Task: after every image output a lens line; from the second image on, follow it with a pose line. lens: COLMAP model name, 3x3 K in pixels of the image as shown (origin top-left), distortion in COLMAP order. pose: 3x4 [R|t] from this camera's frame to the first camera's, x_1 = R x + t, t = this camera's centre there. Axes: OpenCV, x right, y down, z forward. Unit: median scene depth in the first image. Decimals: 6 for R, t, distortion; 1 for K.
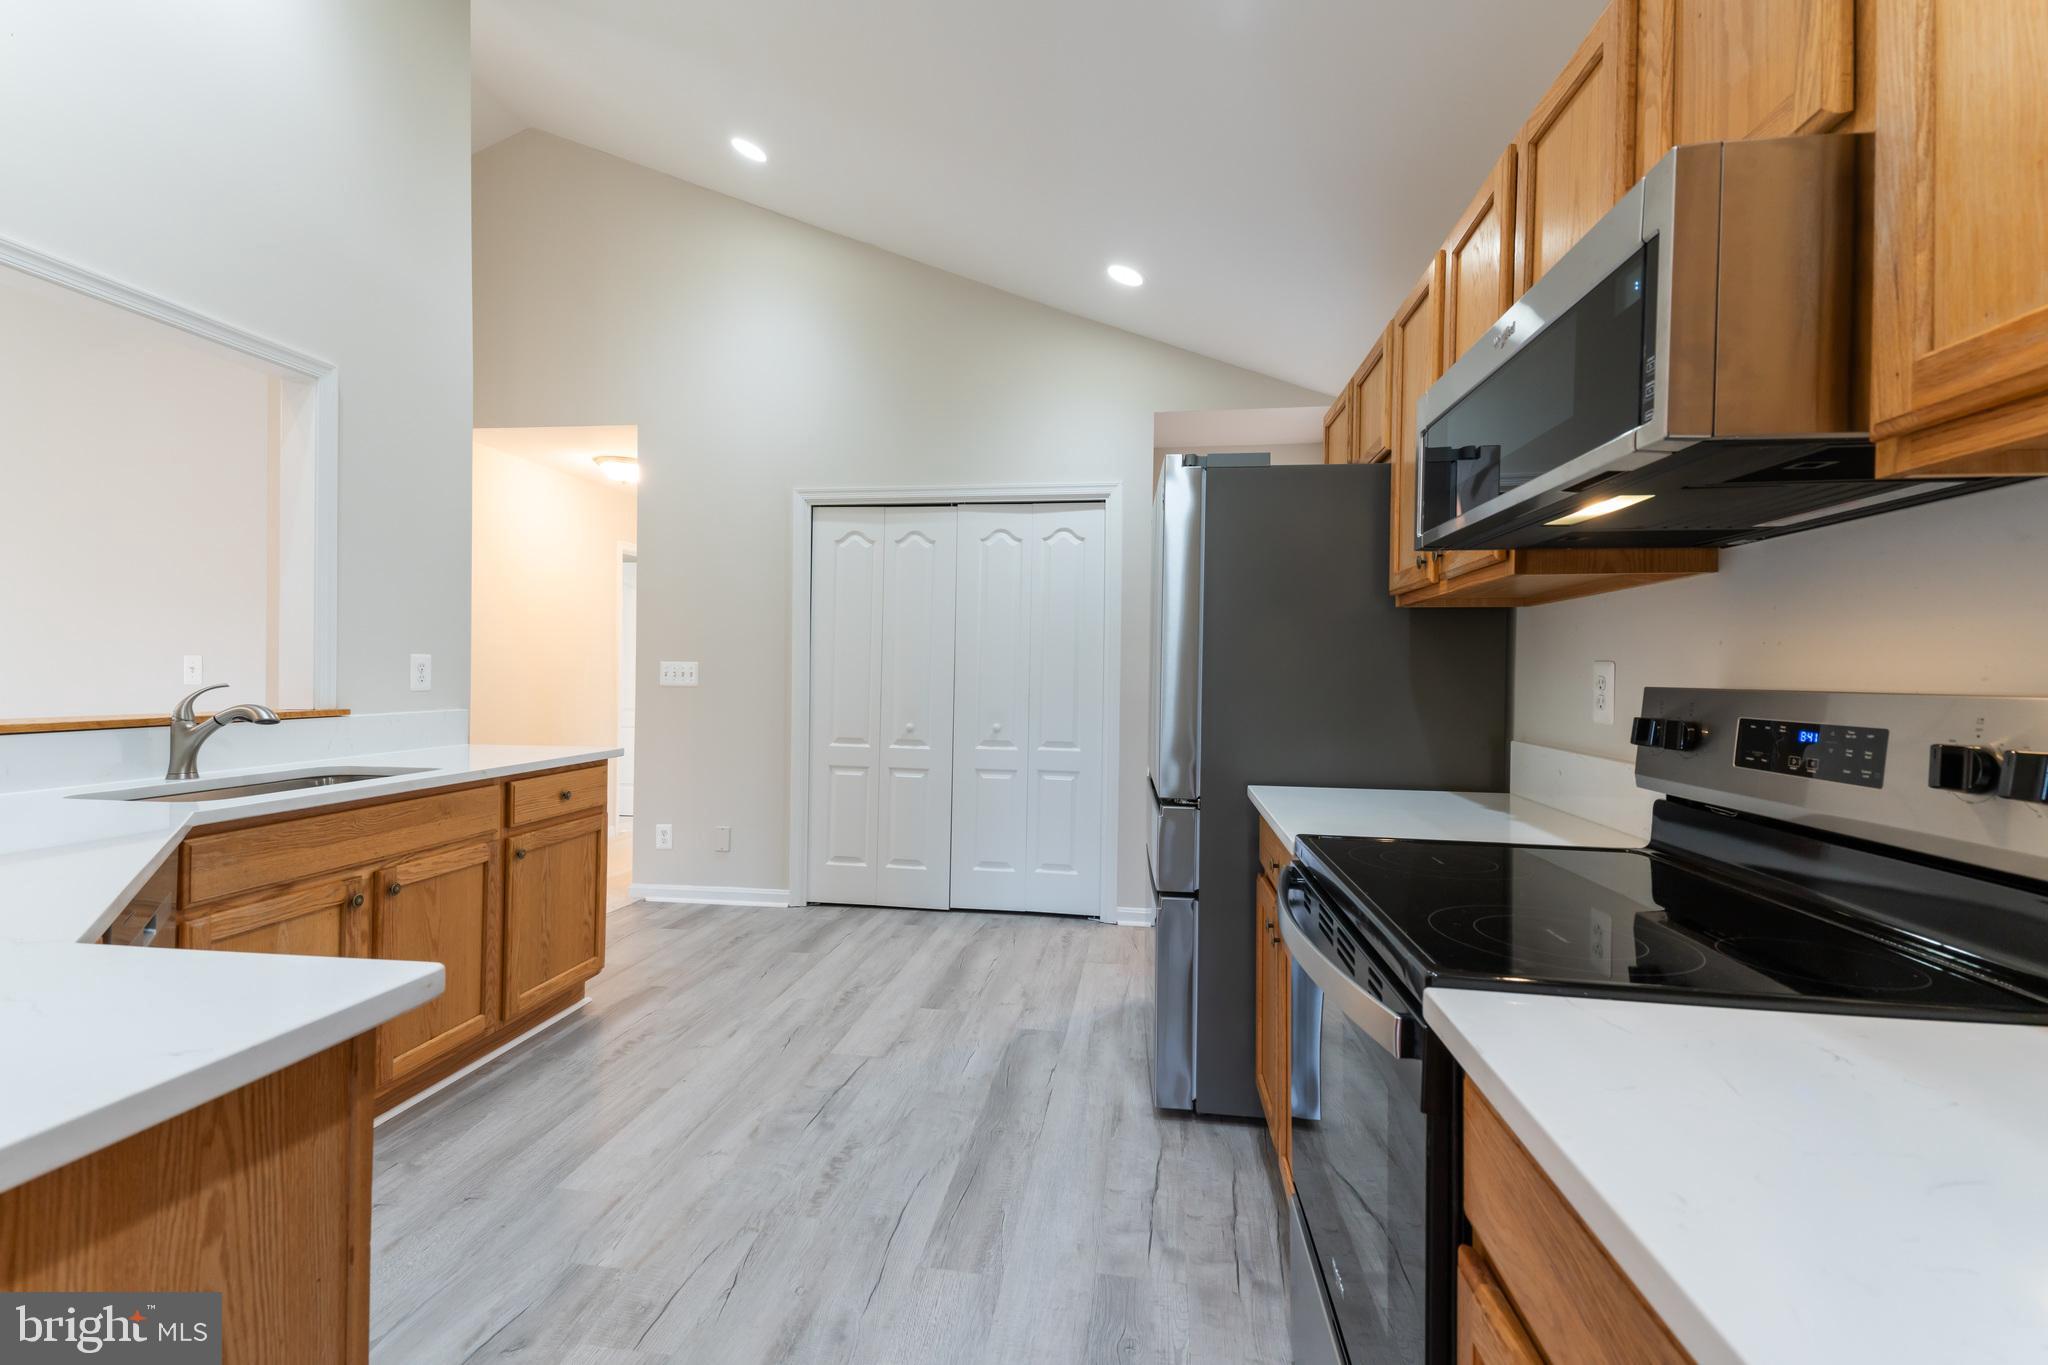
lens RADIAL K [[906.3, 0, 1020.5], [0, 906.3, 677.8], [0, 0, 1]] dist [0.035054, -0.008989]
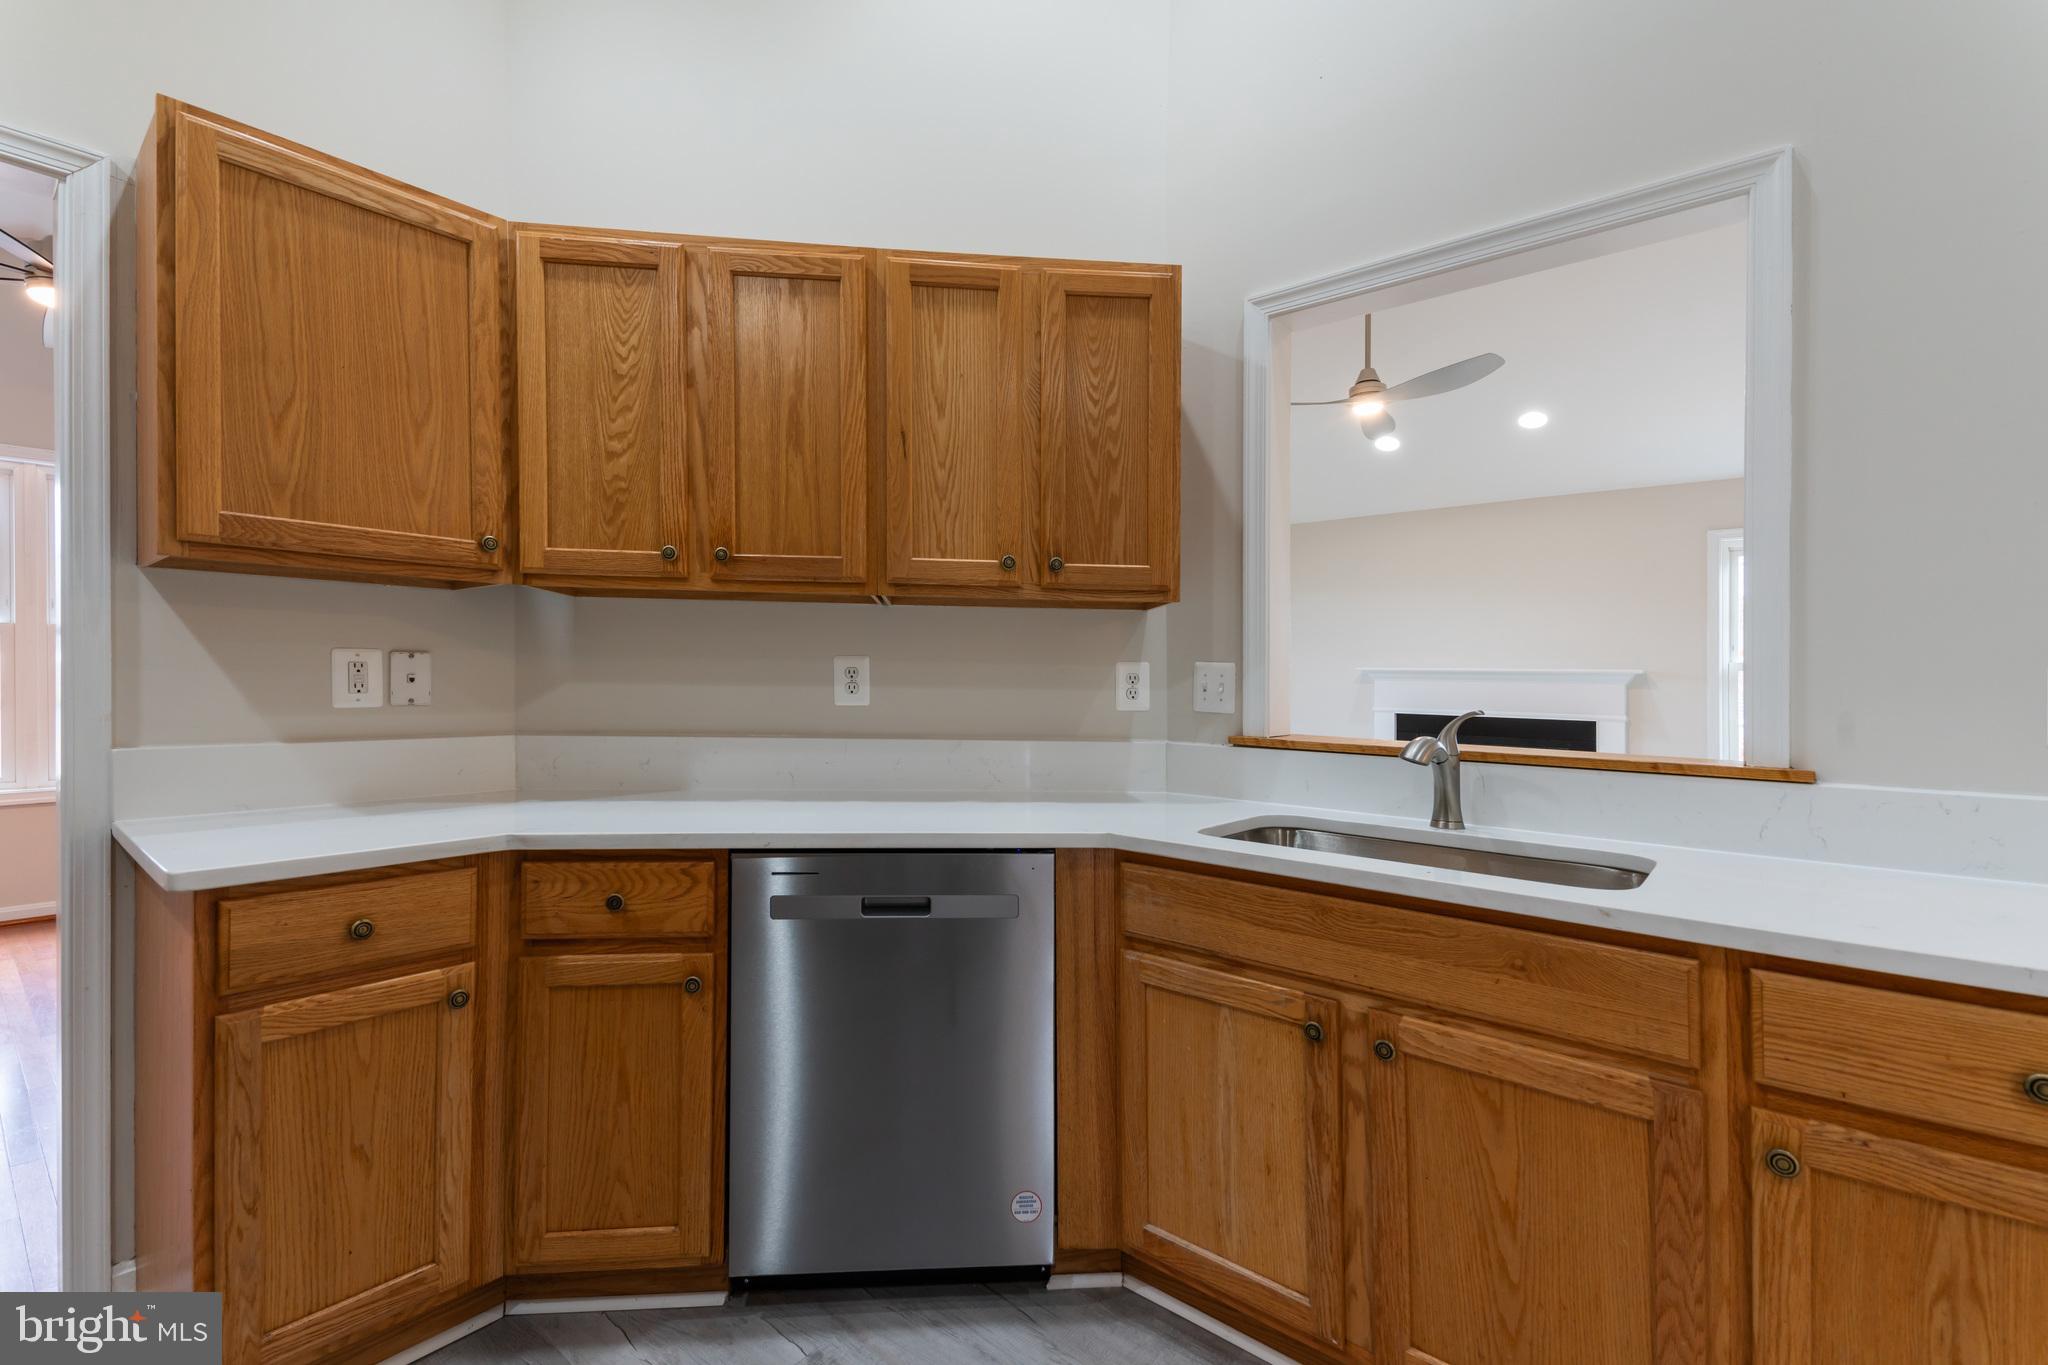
lens RADIAL K [[906.3, 0, 1022.8], [0, 906.3, 677.6], [0, 0, 1]] dist [0.035054, -0.008989]
pose [[-0.520230, -0.016152, -0.853874, -0.033991], [-0.026374, 0.999648, -0.002841, -0.009954], [0.853619, 0.021042, -0.520473, 1.176953]]
